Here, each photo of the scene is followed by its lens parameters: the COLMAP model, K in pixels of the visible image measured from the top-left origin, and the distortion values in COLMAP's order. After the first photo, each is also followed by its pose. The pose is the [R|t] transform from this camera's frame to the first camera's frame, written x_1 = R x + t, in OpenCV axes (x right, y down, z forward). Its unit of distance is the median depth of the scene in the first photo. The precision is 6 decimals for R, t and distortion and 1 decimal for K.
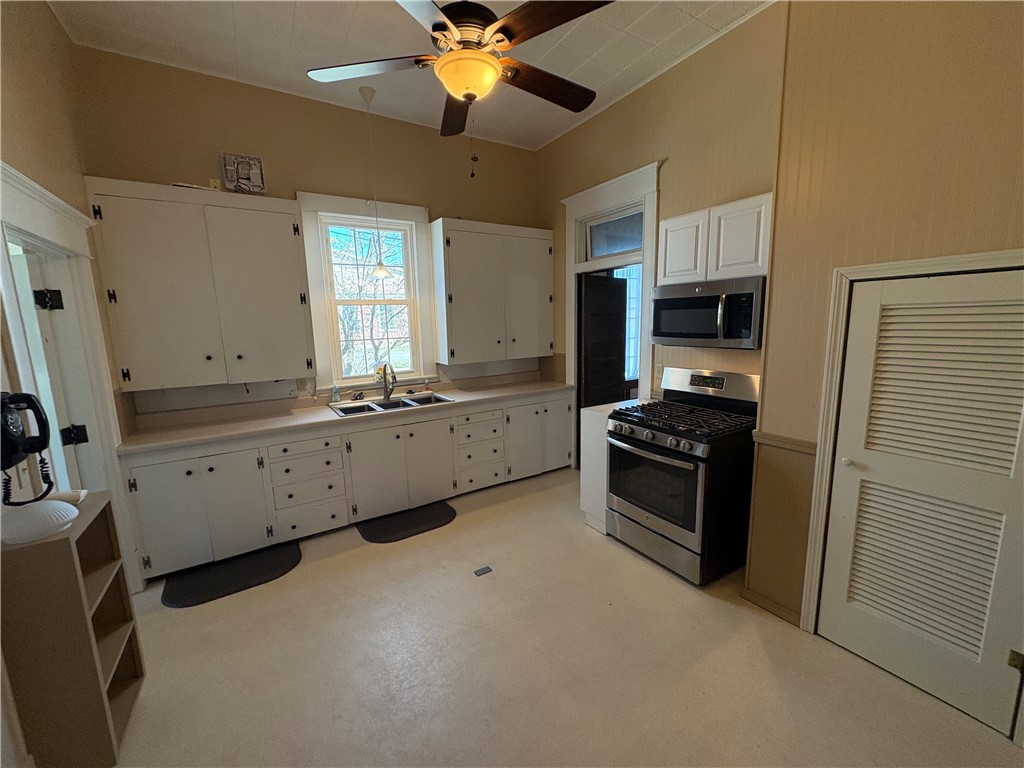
lens RADIAL K [[408.9, 0, 512.4], [0, 408.9, 384.2], [0, 0, 1]] dist [0.002161, 0.000166]
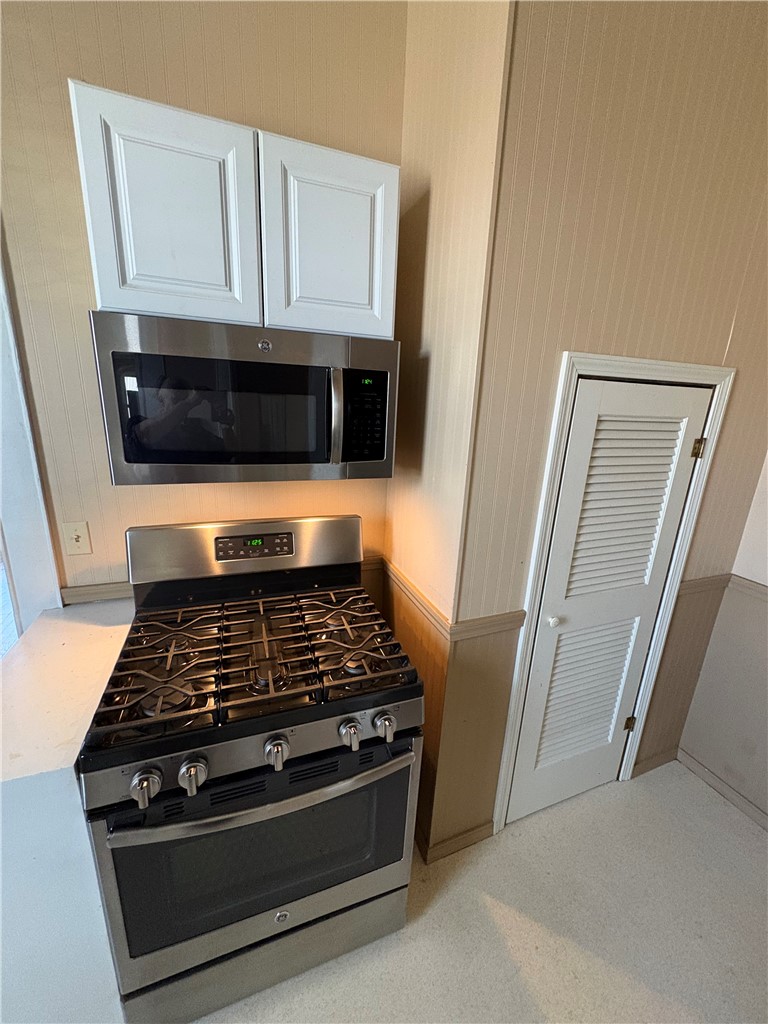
lens RADIAL K [[408.9, 0, 383.2], [0, 408.9, 513.9], [0, 0, 1]] dist [0.002161, 0.000166]
pose [[0.195086, -0.227670, 0.953996, 0.039303], [0.102671, 0.972081, 0.210990, -0.106374], [-0.975397, 0.056786, 0.213015, 0.608022]]
